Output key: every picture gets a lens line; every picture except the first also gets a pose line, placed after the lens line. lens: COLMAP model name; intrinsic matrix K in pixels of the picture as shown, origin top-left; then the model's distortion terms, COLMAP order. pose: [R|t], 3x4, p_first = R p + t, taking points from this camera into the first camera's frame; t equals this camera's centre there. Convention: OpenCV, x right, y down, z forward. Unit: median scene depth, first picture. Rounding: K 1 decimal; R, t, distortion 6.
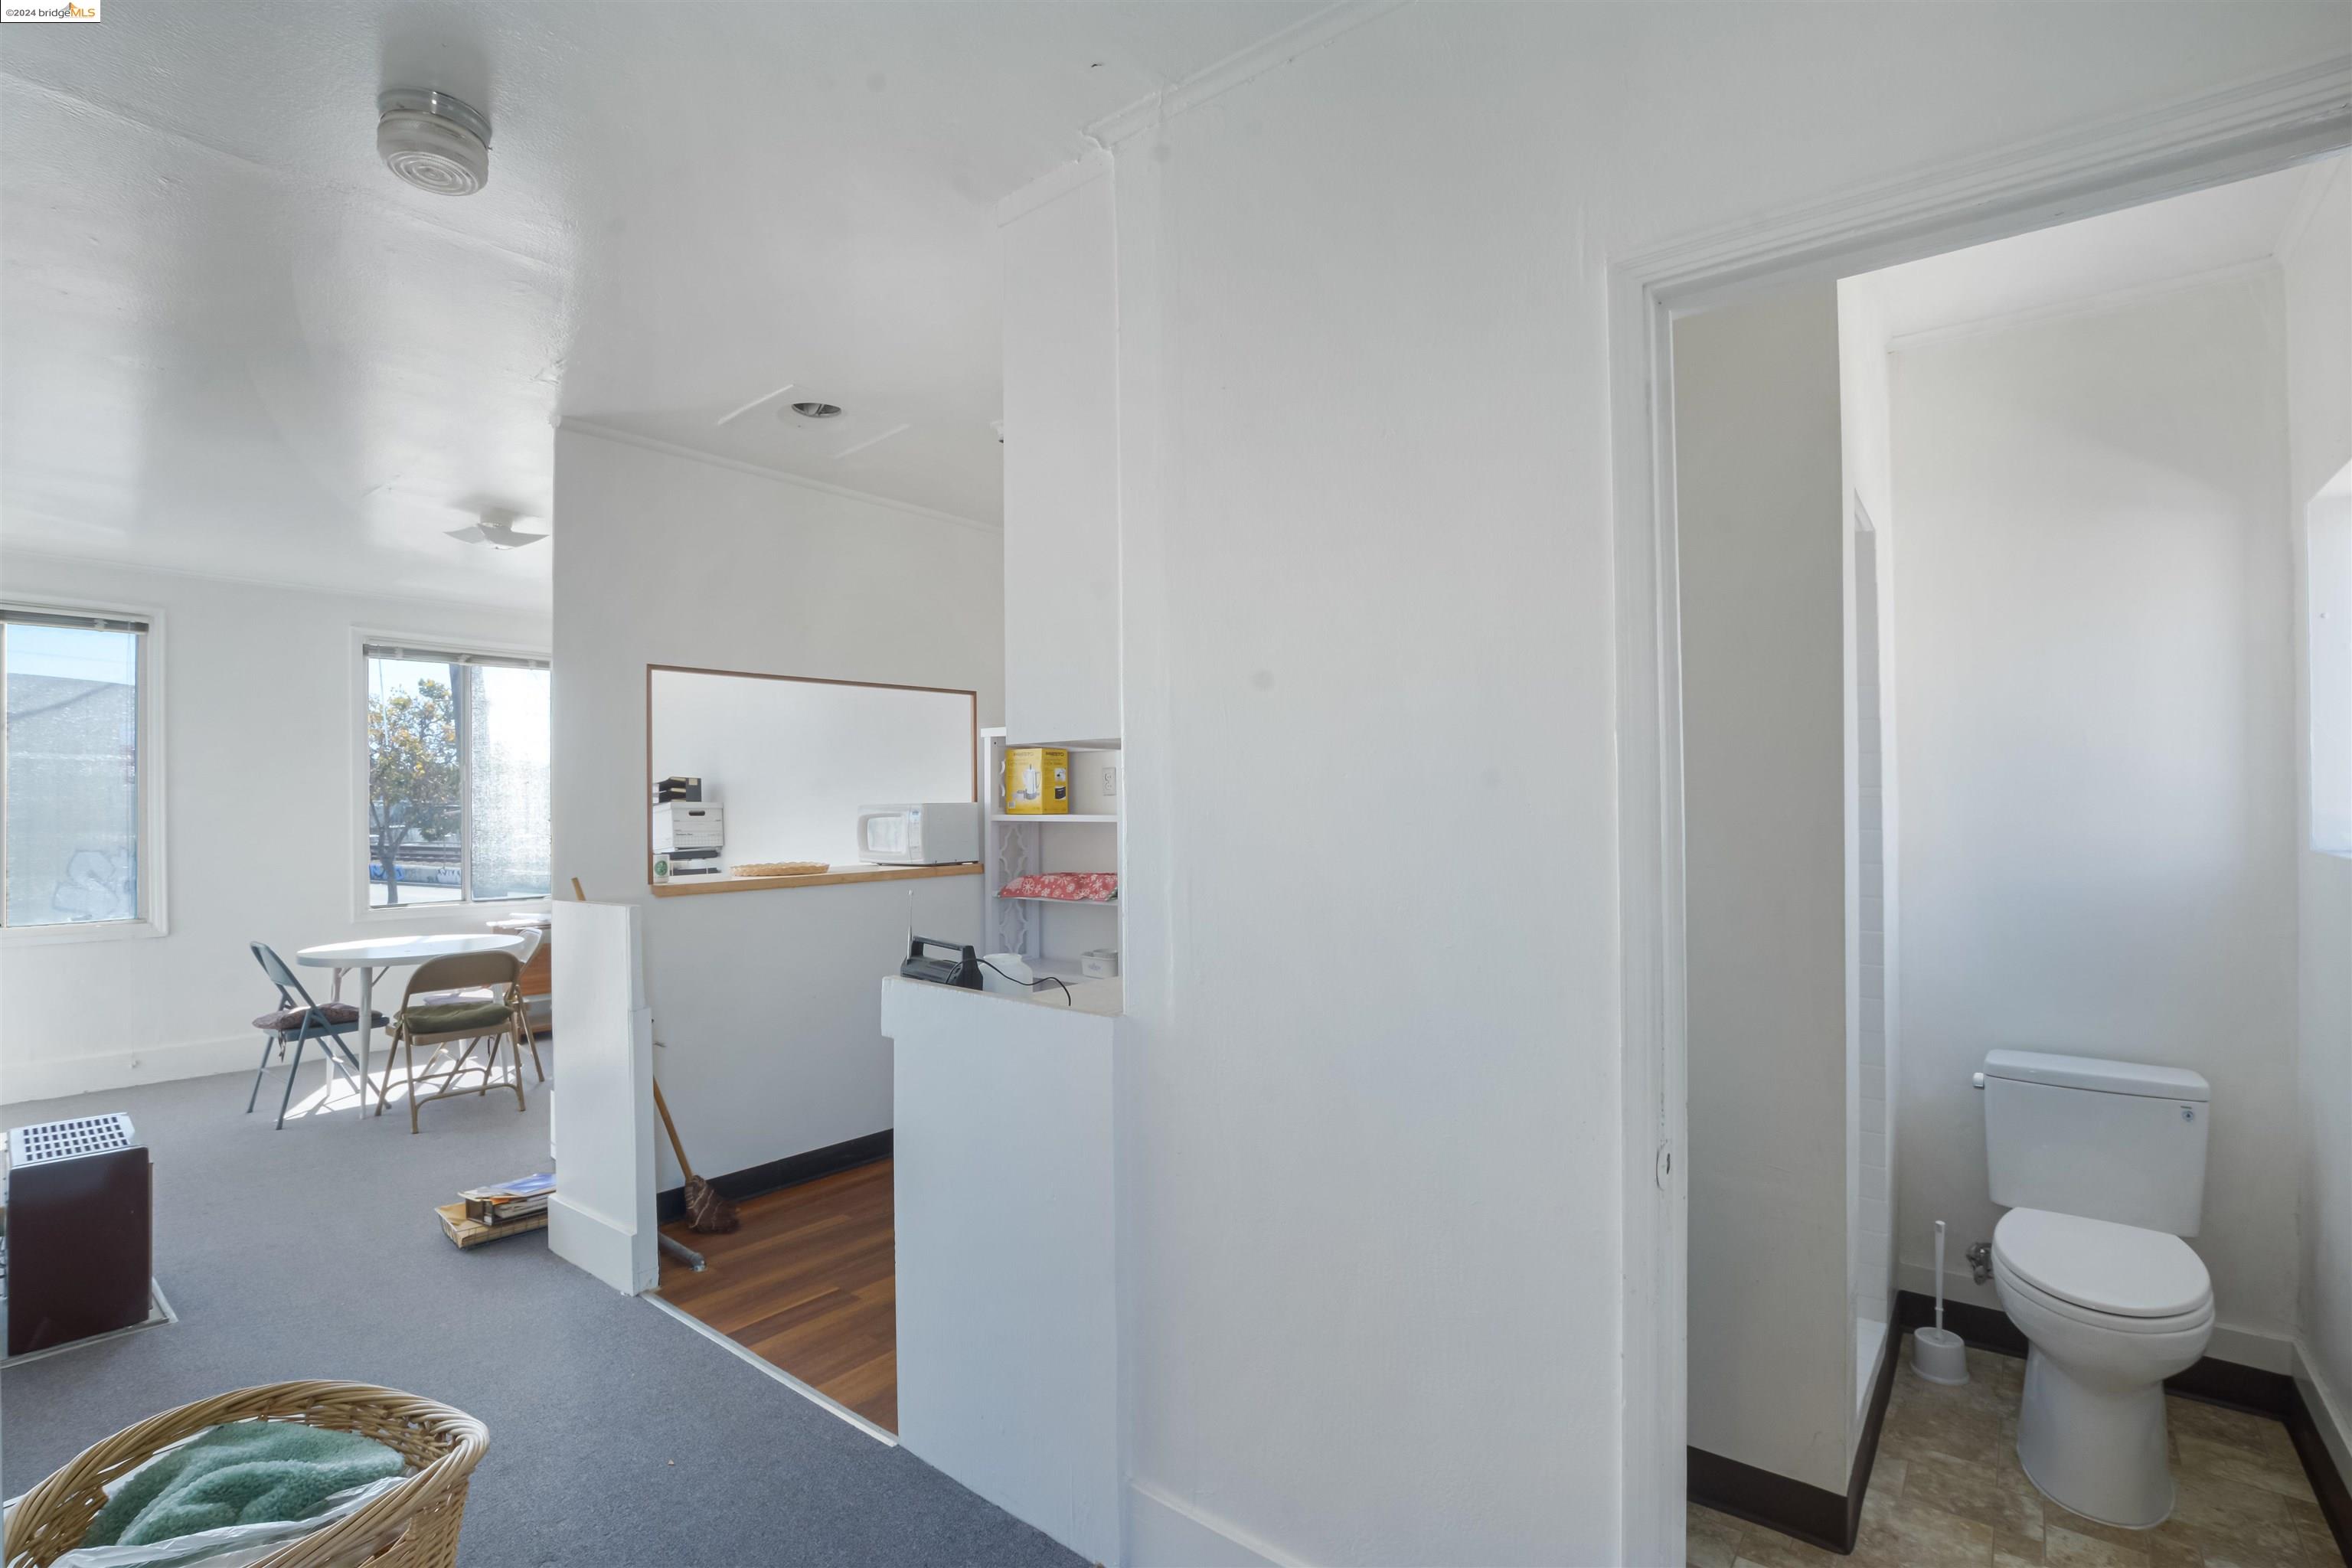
lens RADIAL K [[1076.7, 0, 1170.3], [0, 1076.7, 797.6], [0, 0, 1]] dist [-0.019281, 0.000678]
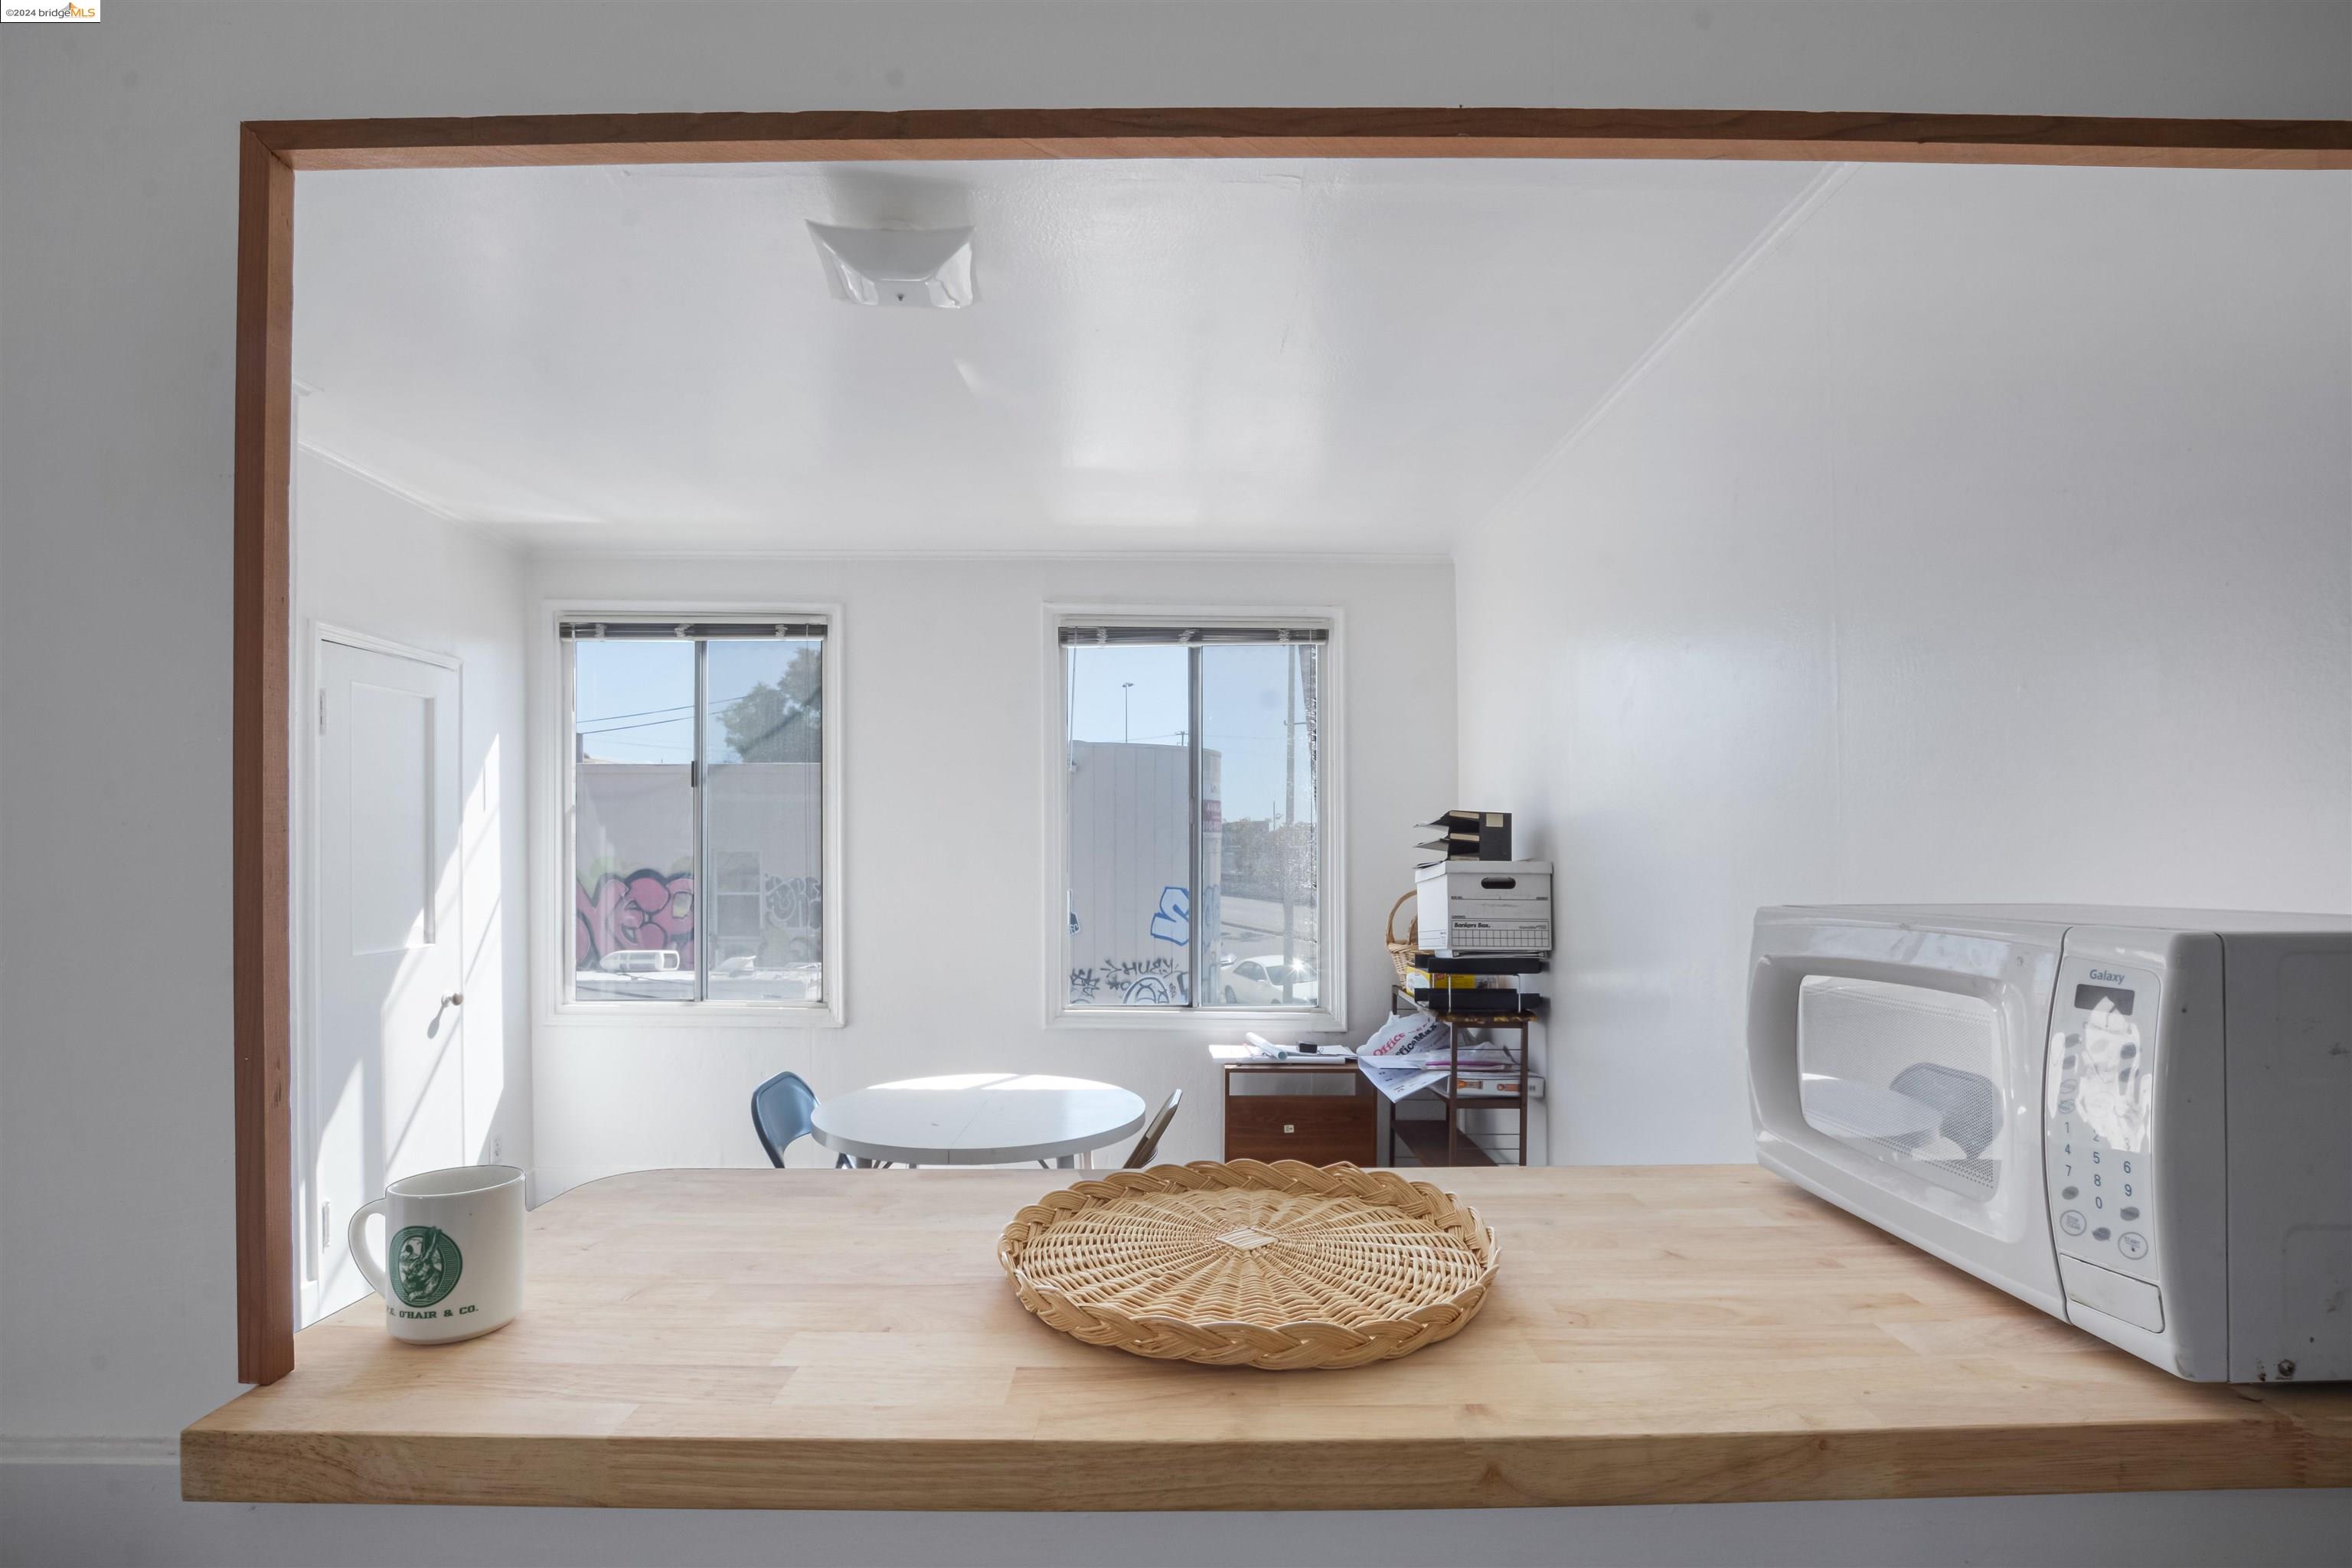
lens RADIAL K [[1123.8, 0, 1171.6], [0, 1123.8, 850.6], [0, 0, 1]] dist [-0.004438, 0.000378]
pose [[0.638410, 0.007305, -0.769662, -0.190639], [-0.002660, 0.999970, 0.007285, -0.005607], [0.769692, -0.002604, 0.638410, 0.767866]]
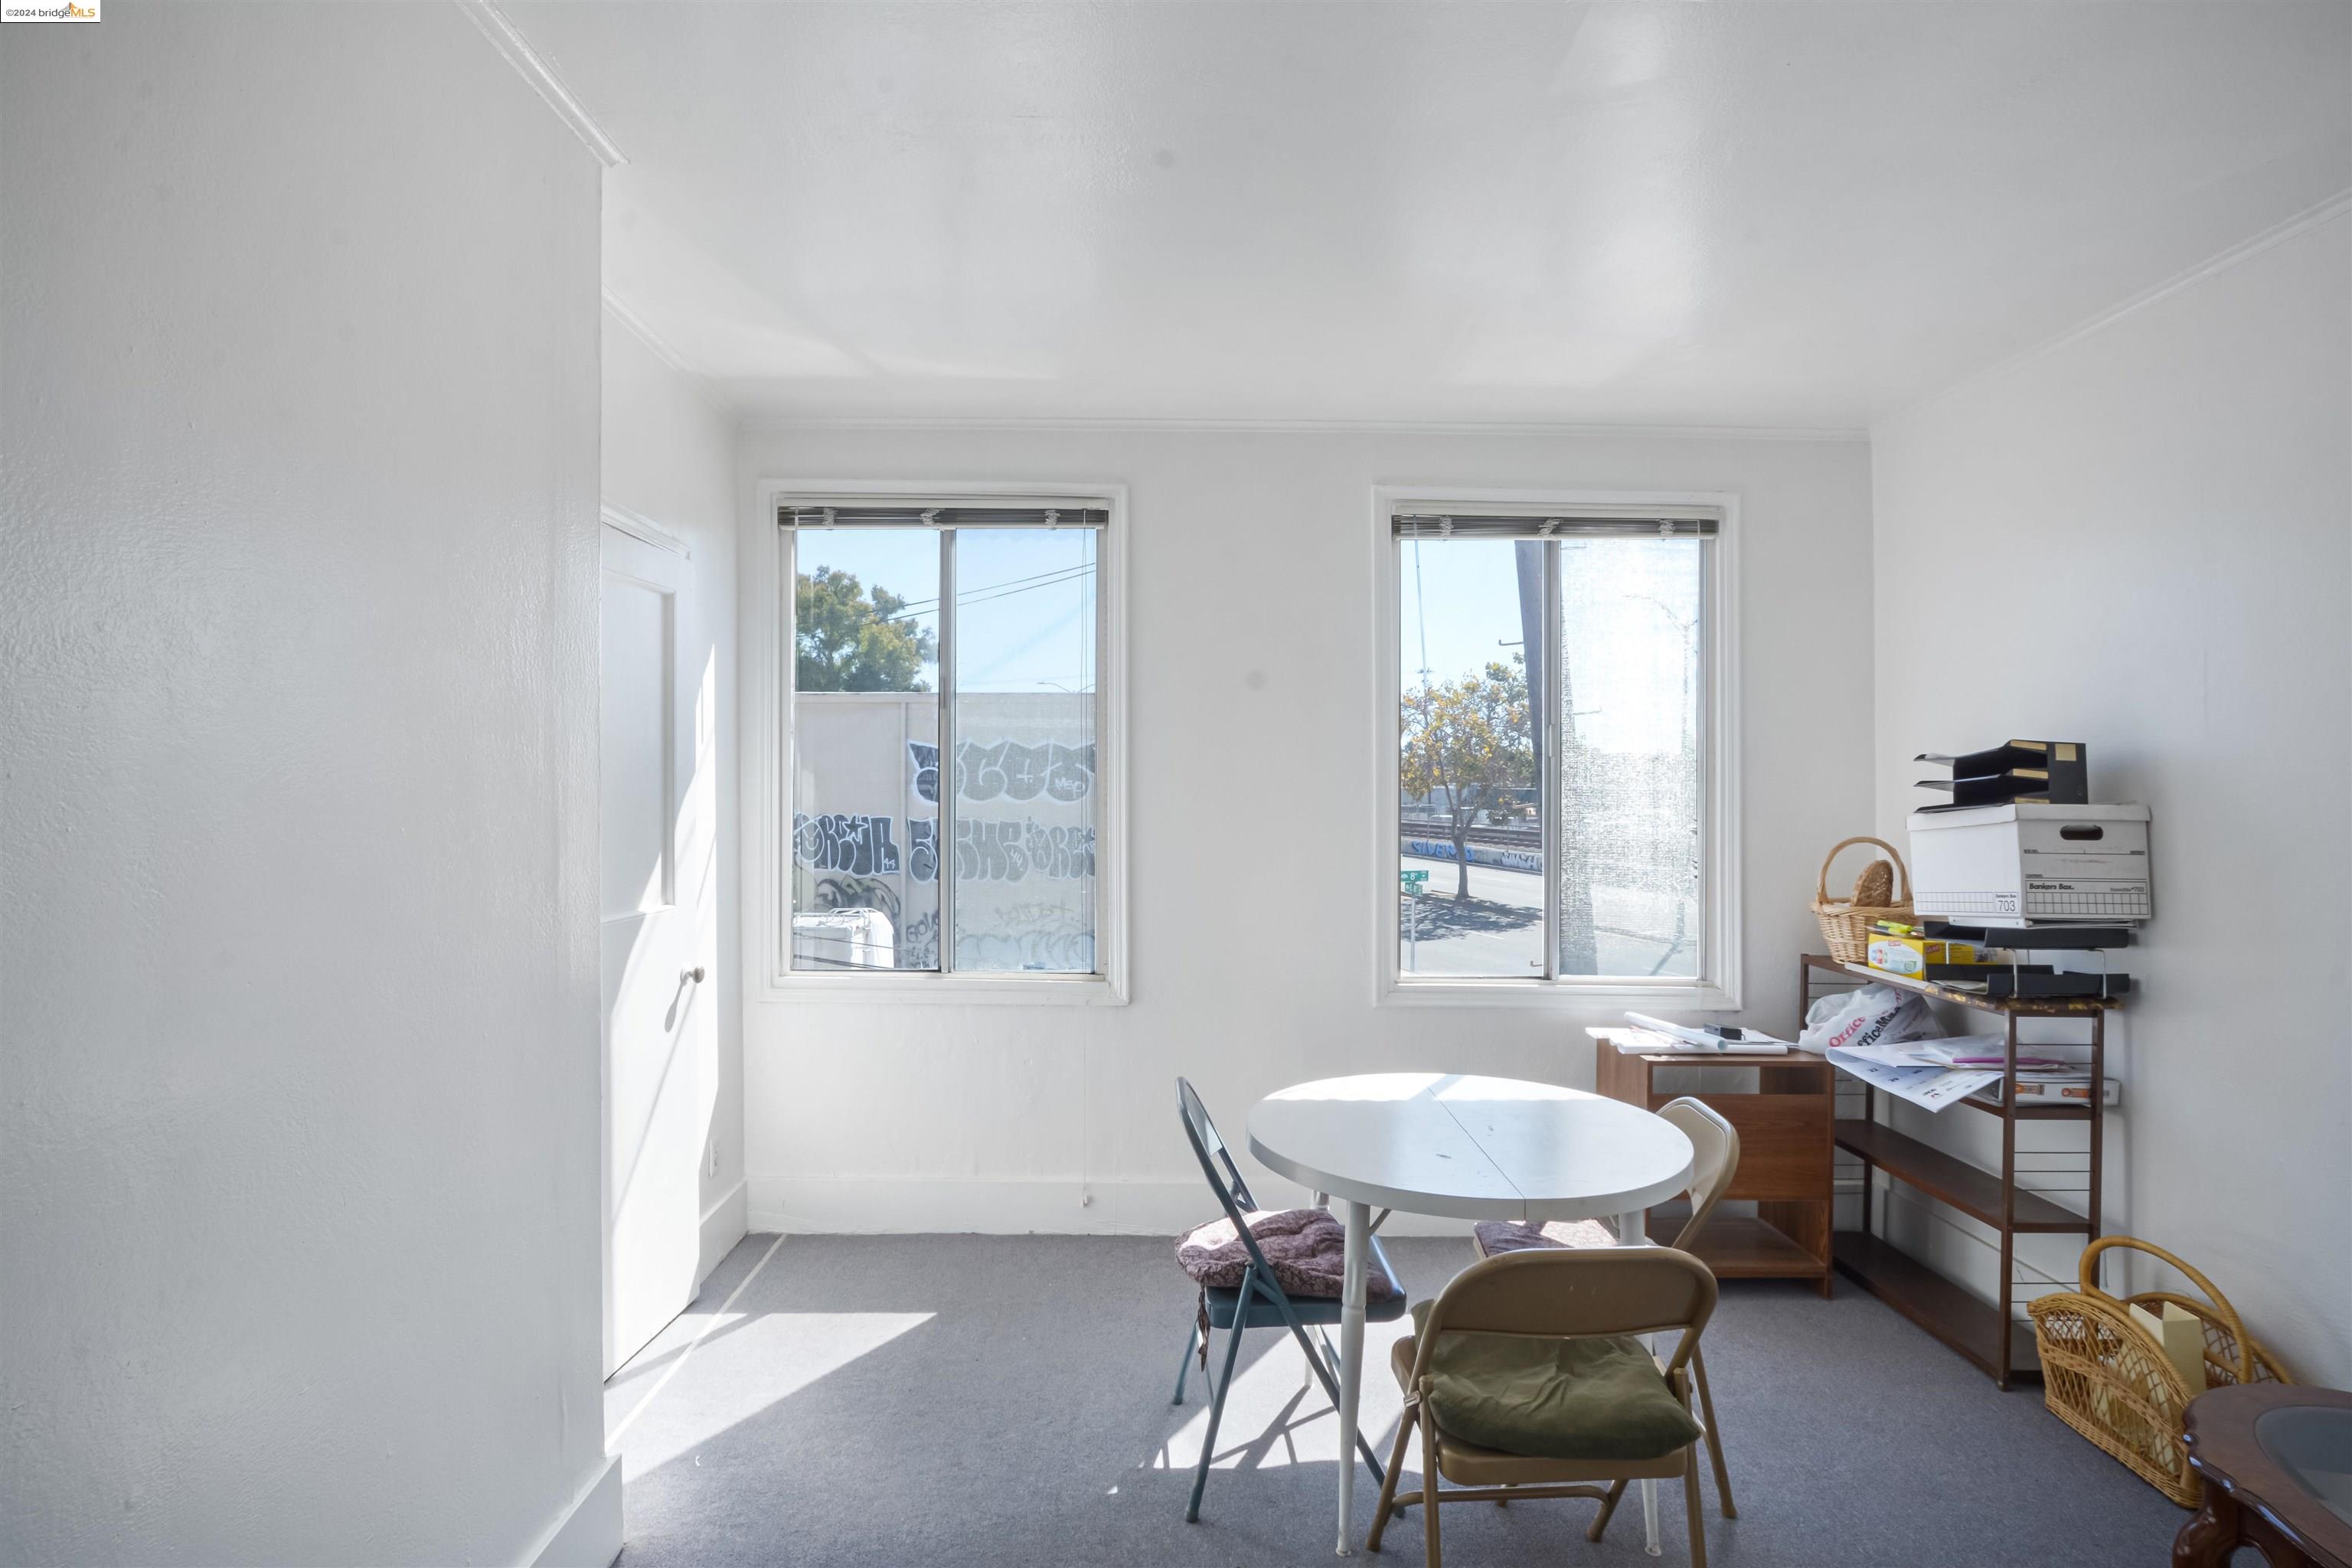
lens RADIAL K [[1177.1, 0, 1176.0], [0, 1177.1, 784.0], [0, 0, 1]] dist [-0.014287, 0.000539]
pose [[0.643137, 0.007026, -0.765719, -0.458866], [-0.005759, 0.999974, 0.004338, -0.004280], [0.765730, 0.001619, 0.643160, 0.664737]]
